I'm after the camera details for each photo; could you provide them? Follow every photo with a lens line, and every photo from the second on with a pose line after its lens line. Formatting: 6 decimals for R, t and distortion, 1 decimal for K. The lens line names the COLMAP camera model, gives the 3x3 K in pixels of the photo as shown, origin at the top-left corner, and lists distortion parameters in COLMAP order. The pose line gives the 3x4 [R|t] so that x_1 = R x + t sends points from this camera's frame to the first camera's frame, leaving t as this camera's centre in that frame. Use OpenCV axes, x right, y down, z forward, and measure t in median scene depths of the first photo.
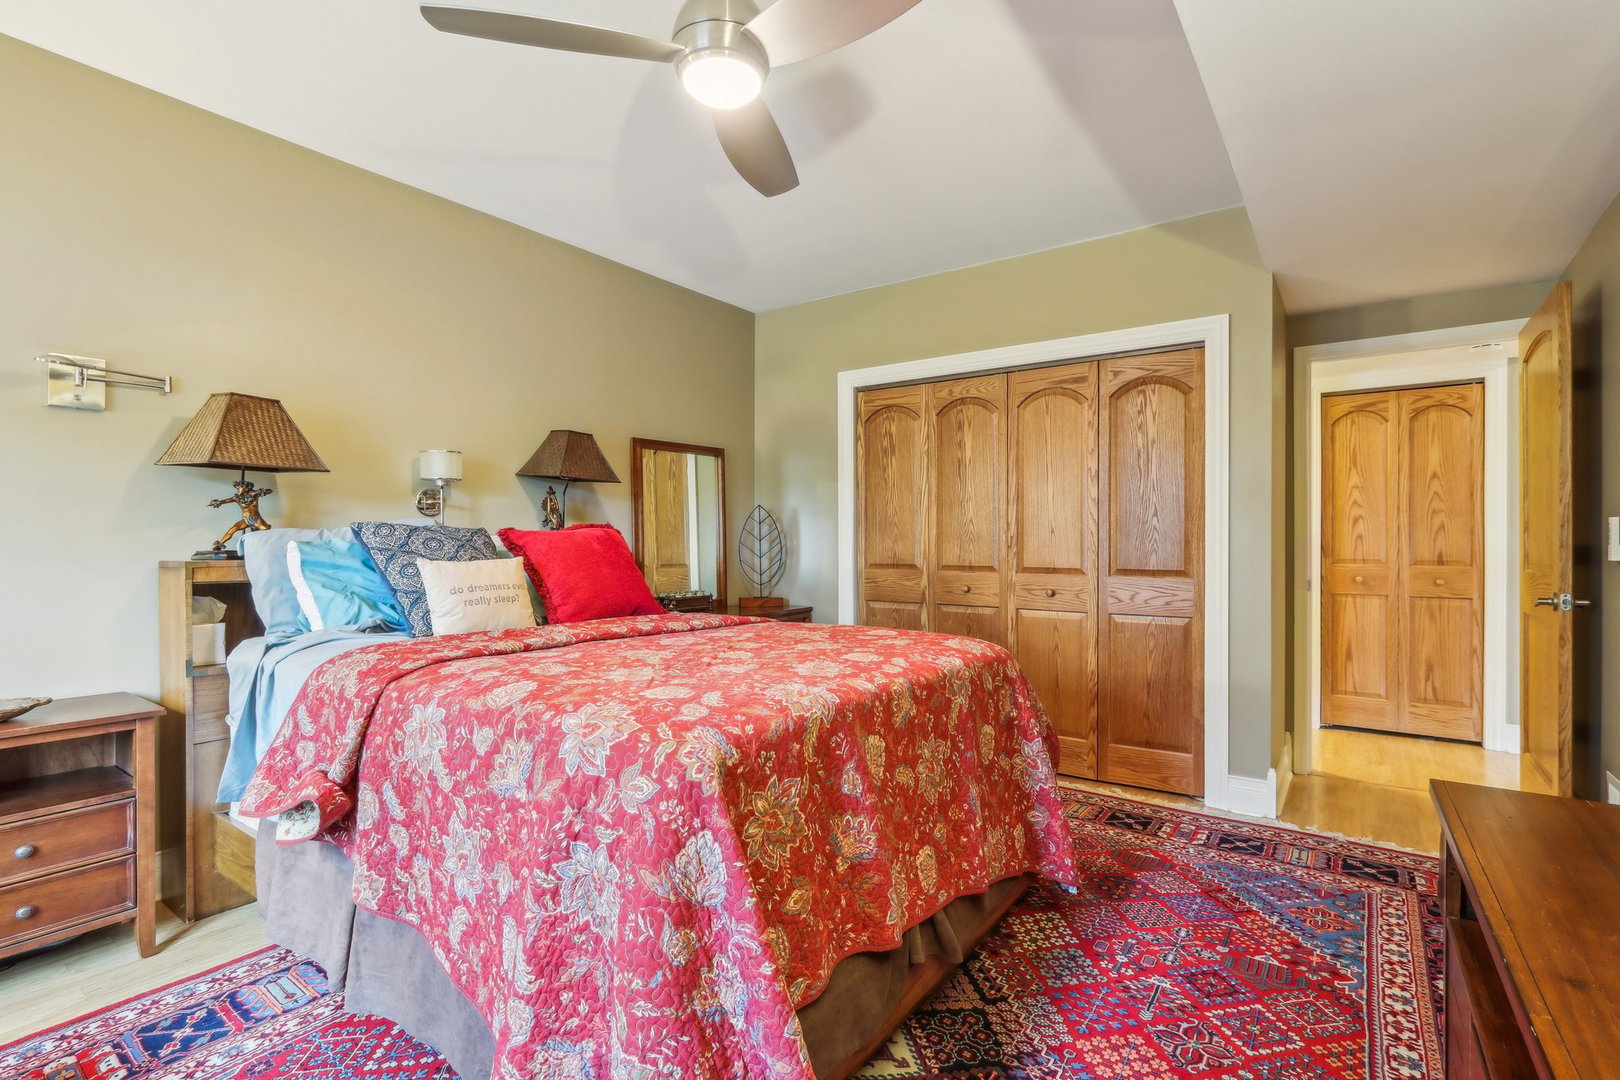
lens RADIAL K [[758.0, 0, 809.0], [0, 758.0, 549.9], [0, 0, 1]] dist [-0.012745, 0.000082]
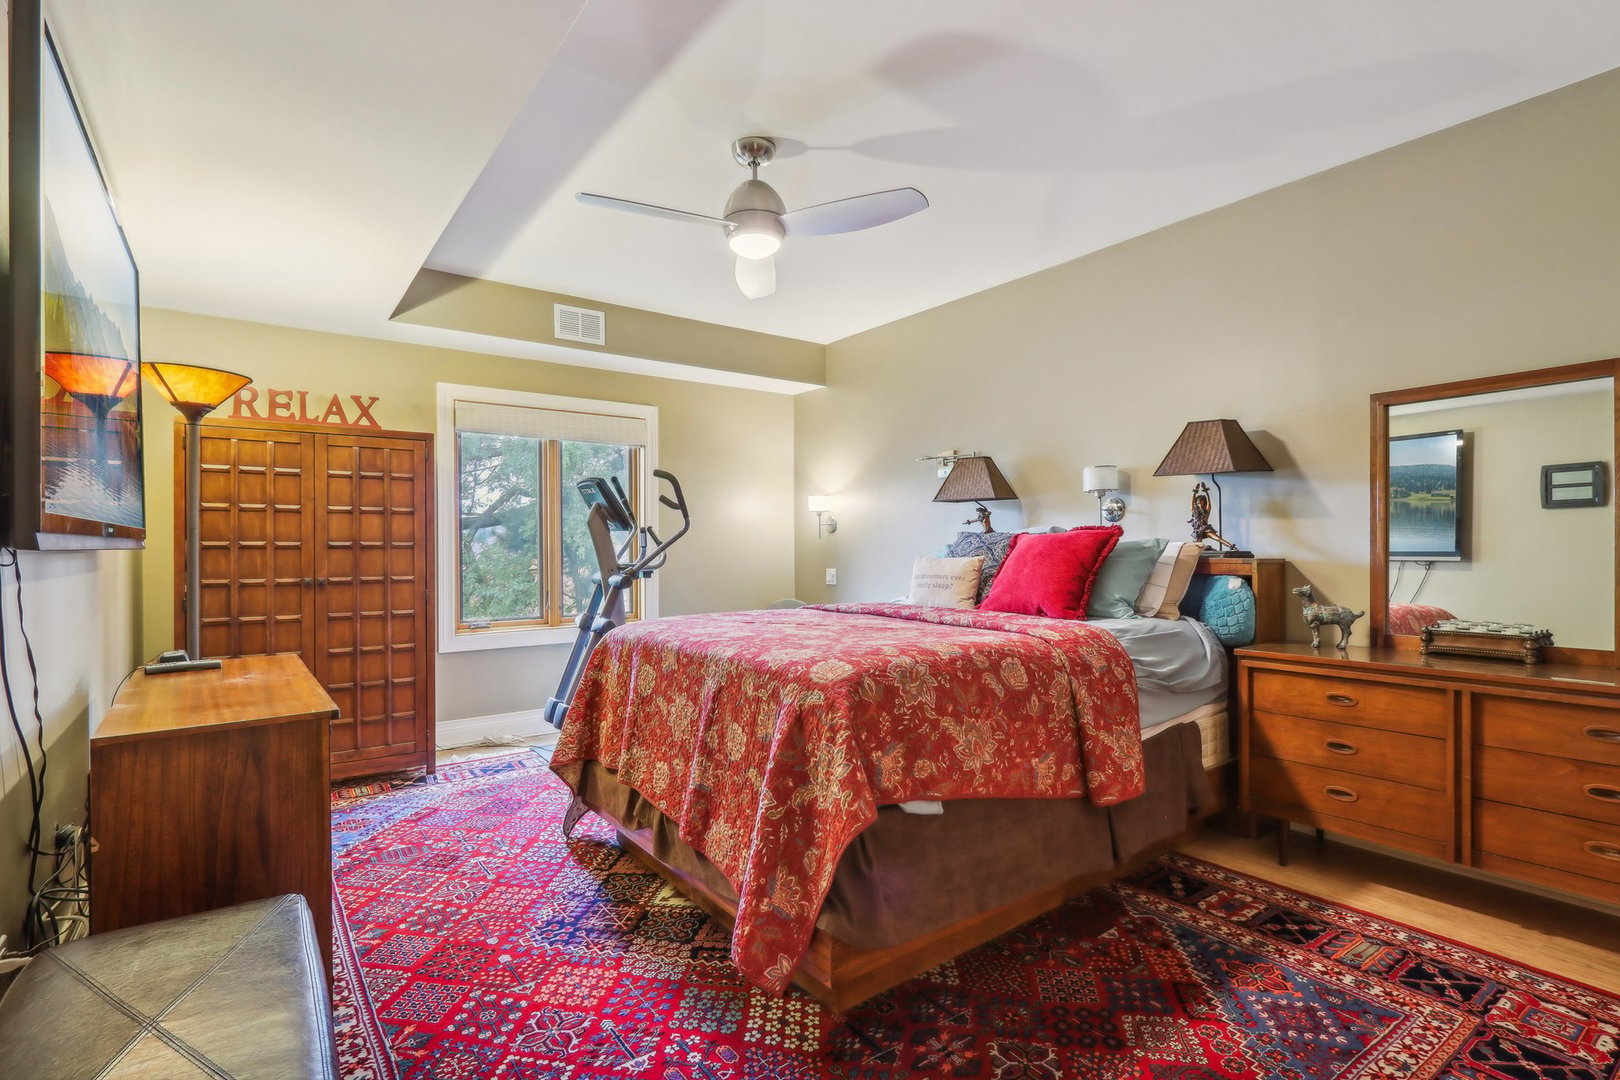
lens RADIAL K [[758.0, 0, 809.0], [0, 758.0, 549.9], [0, 0, 1]] dist [-0.012745, 0.000082]
pose [[-0.300236, 0.006353, -0.953844, 1.352578], [-0.001493, 0.999973, 0.007130, -0.014743], [0.953864, 0.003565, -0.300219, 1.598532]]
